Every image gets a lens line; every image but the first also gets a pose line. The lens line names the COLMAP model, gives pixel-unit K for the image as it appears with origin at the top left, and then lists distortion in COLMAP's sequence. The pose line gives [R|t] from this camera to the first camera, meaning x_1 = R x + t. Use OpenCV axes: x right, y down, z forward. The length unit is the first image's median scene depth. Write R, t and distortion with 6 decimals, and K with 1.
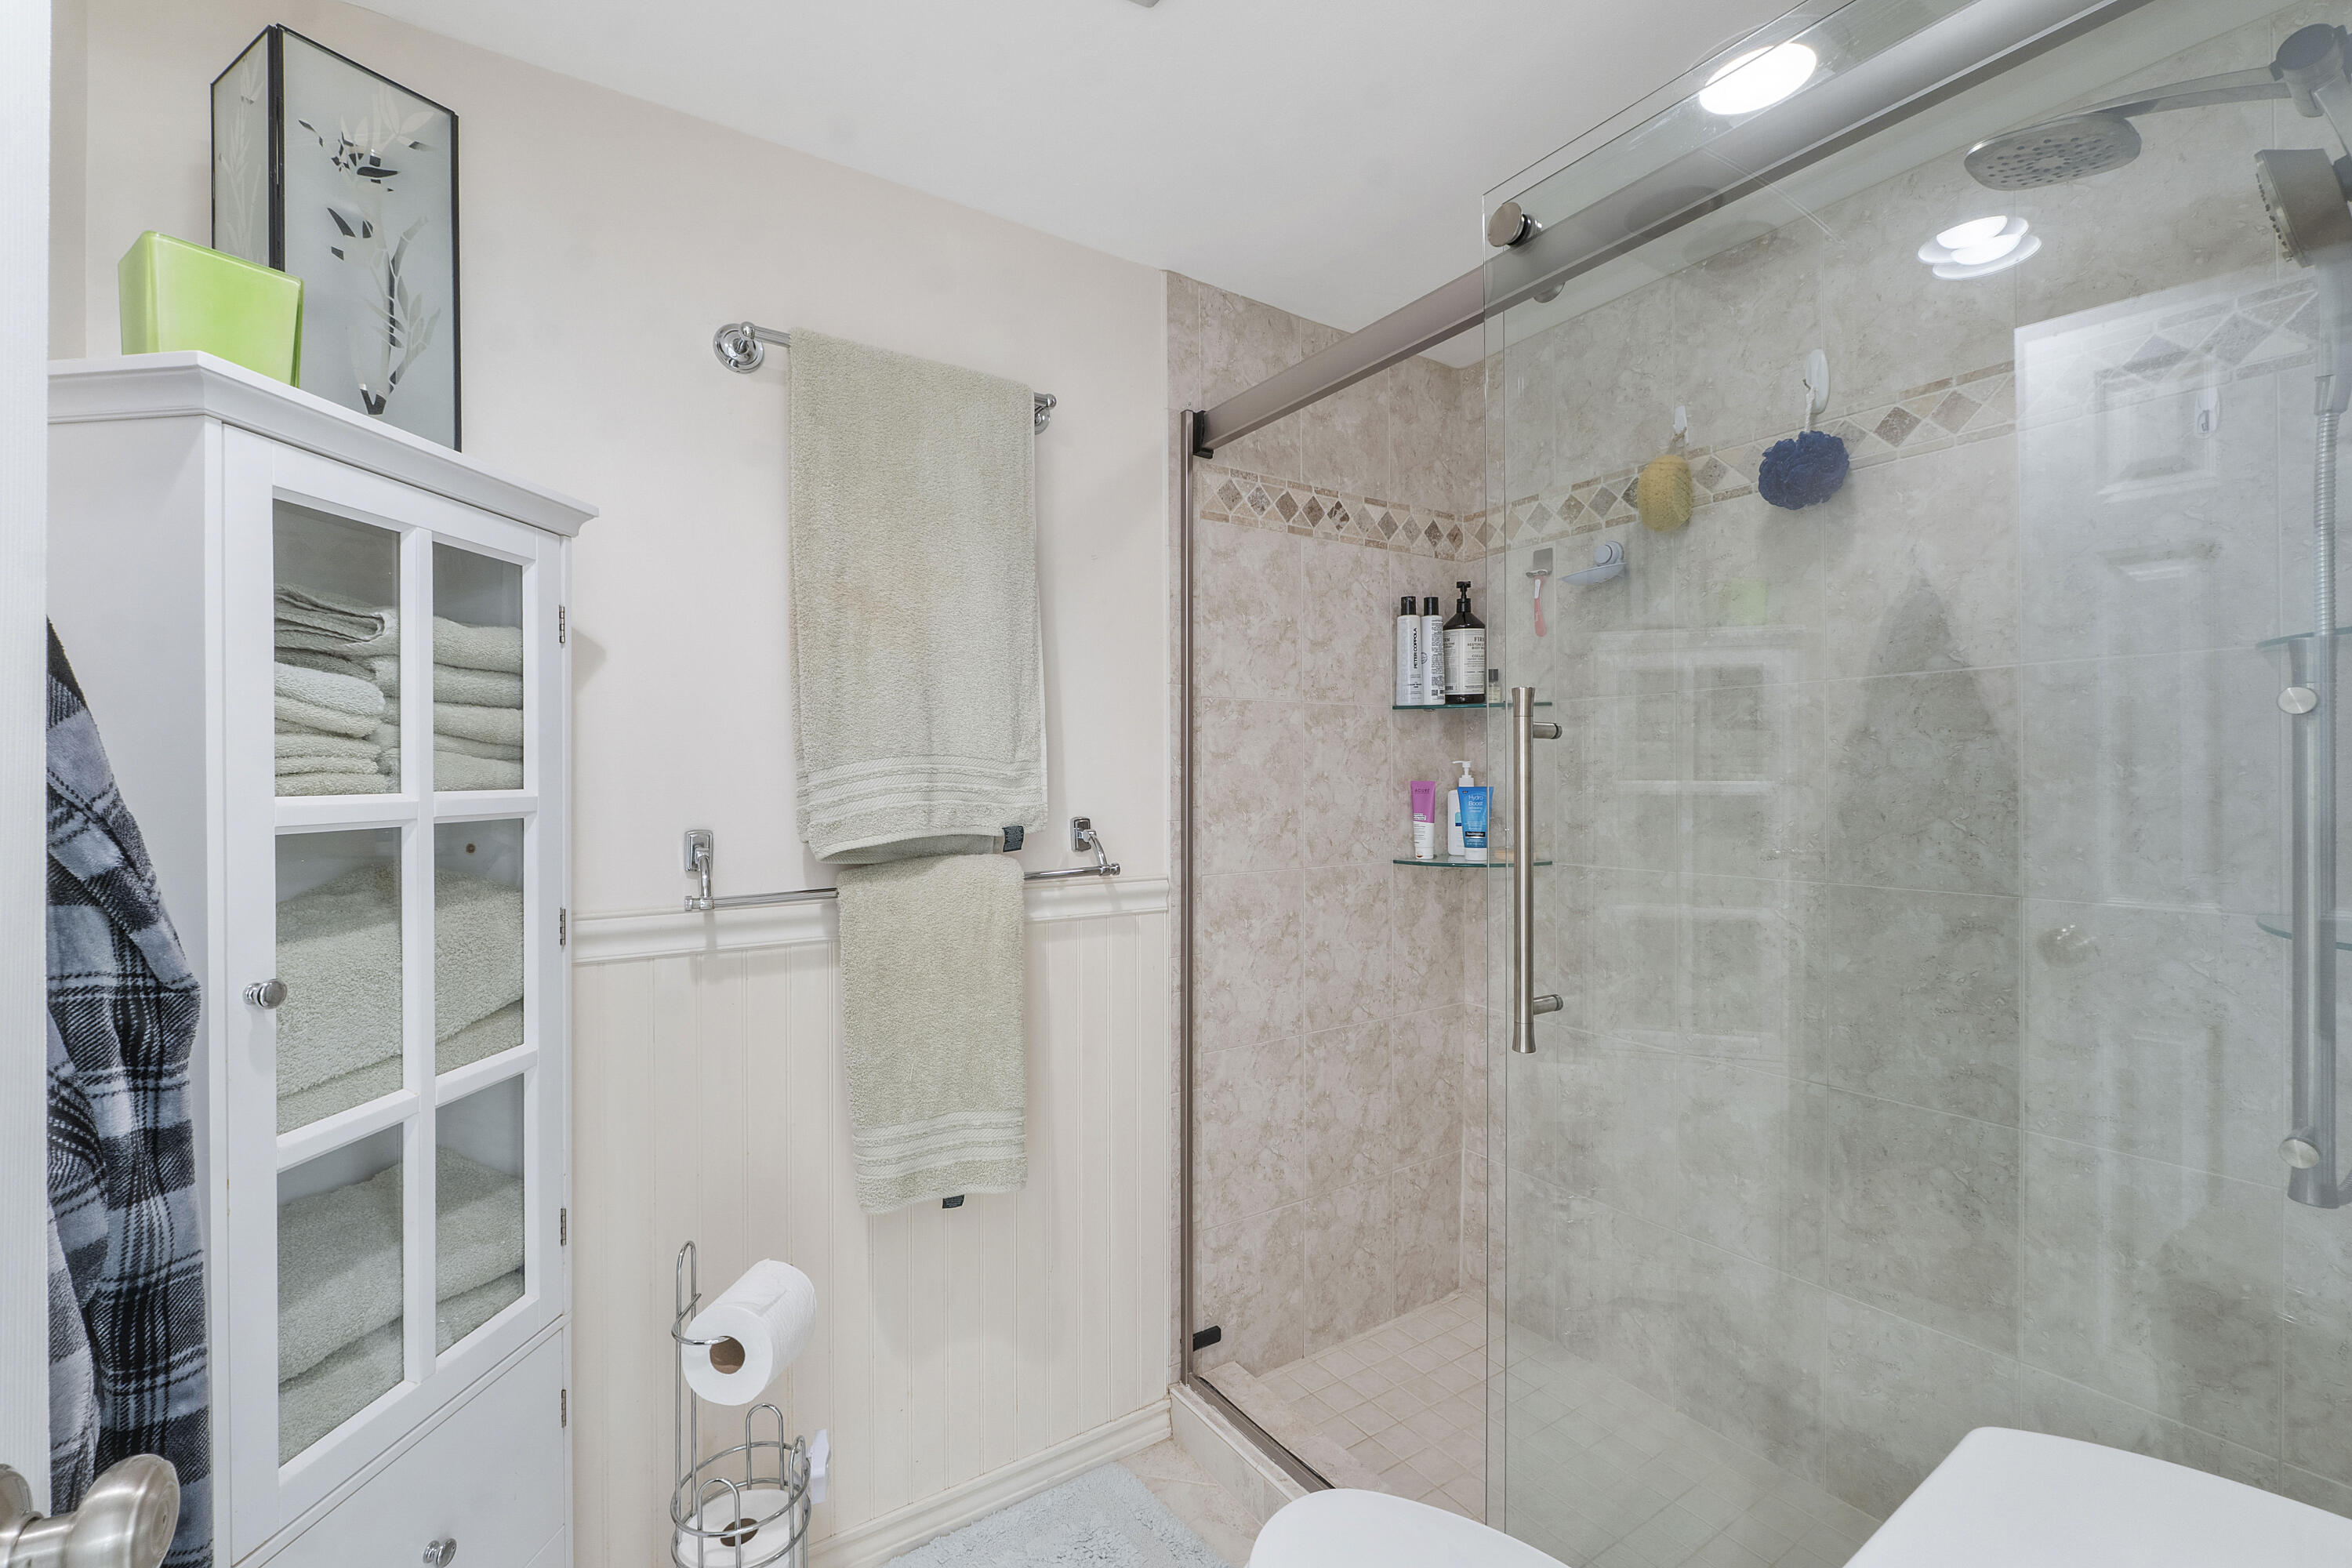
lens RADIAL K [[986.6, 0, 1166.7], [0, 986.6, 791.3], [0, 0, 1]] dist [0.007823, -0.000137]
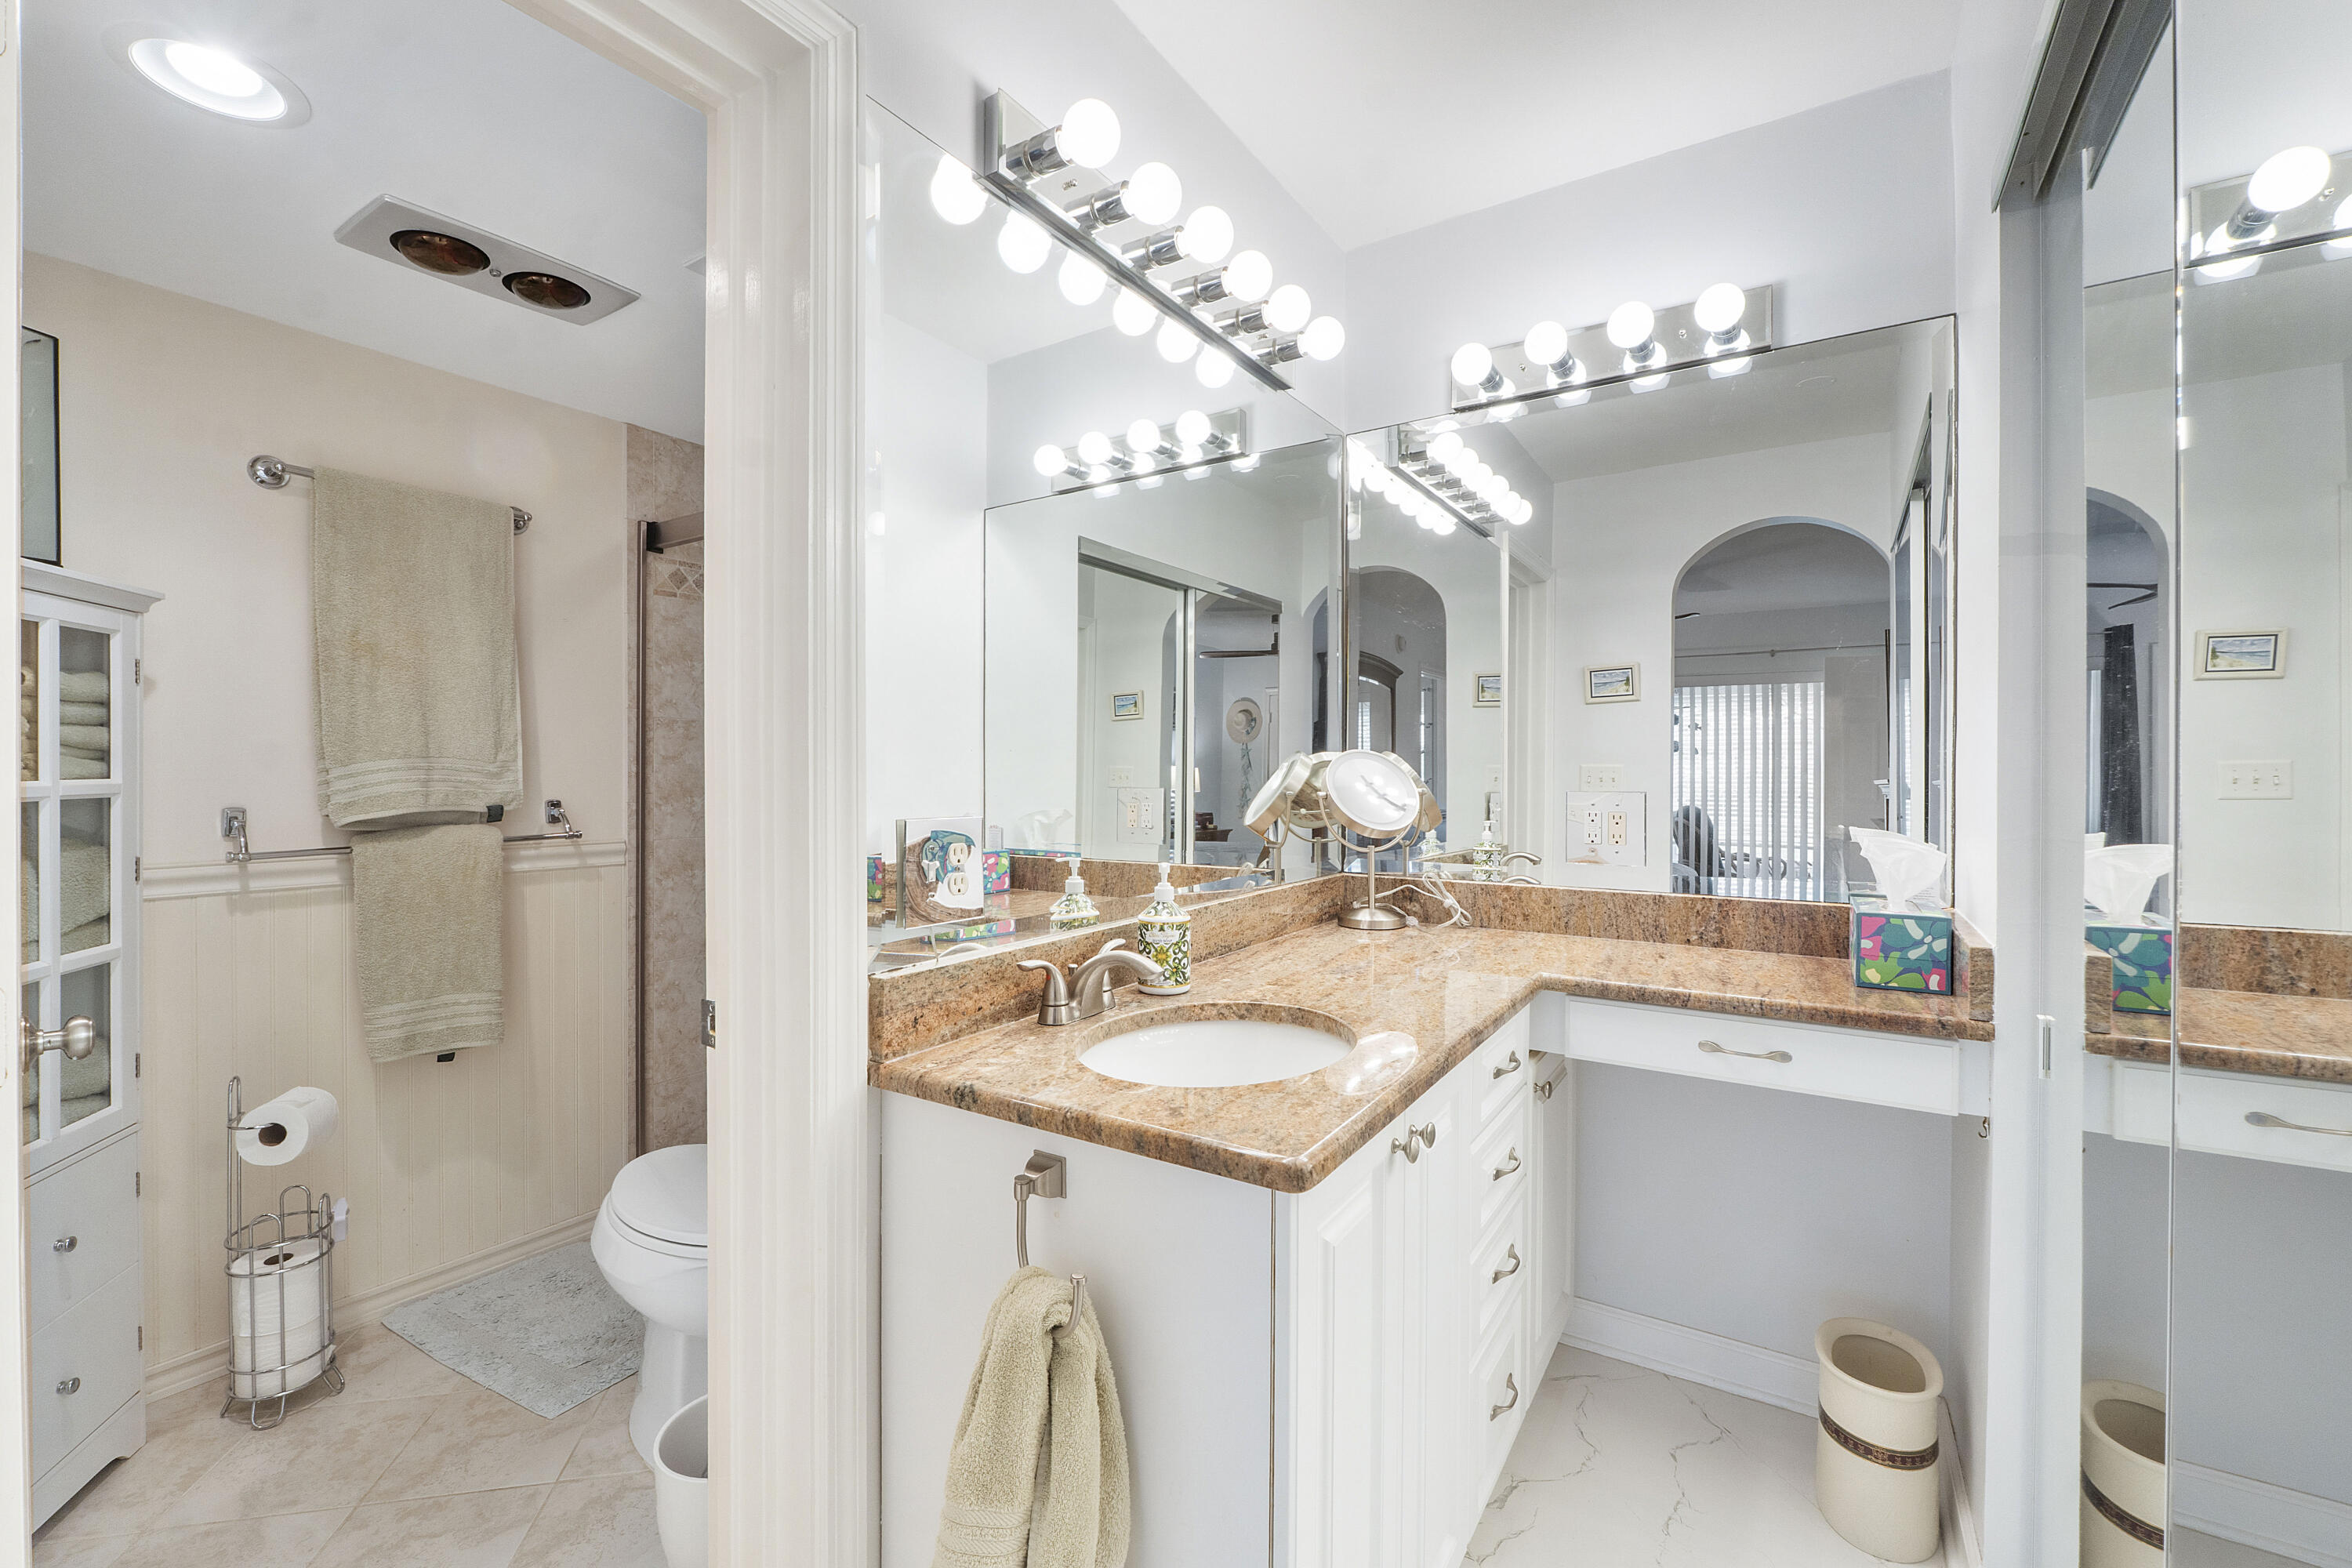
lens RADIAL K [[994.8, 0, 1160.8], [0, 994.8, 784.3], [0, 0, 1]] dist [-0.002105, -0.000964]
pose [[0.924554, 0.001930, 0.381047, 0.212619], [-0.001548, 0.999998, -0.001311, 0.004682], [-0.381048, 0.000622, 0.924555, -0.808336]]
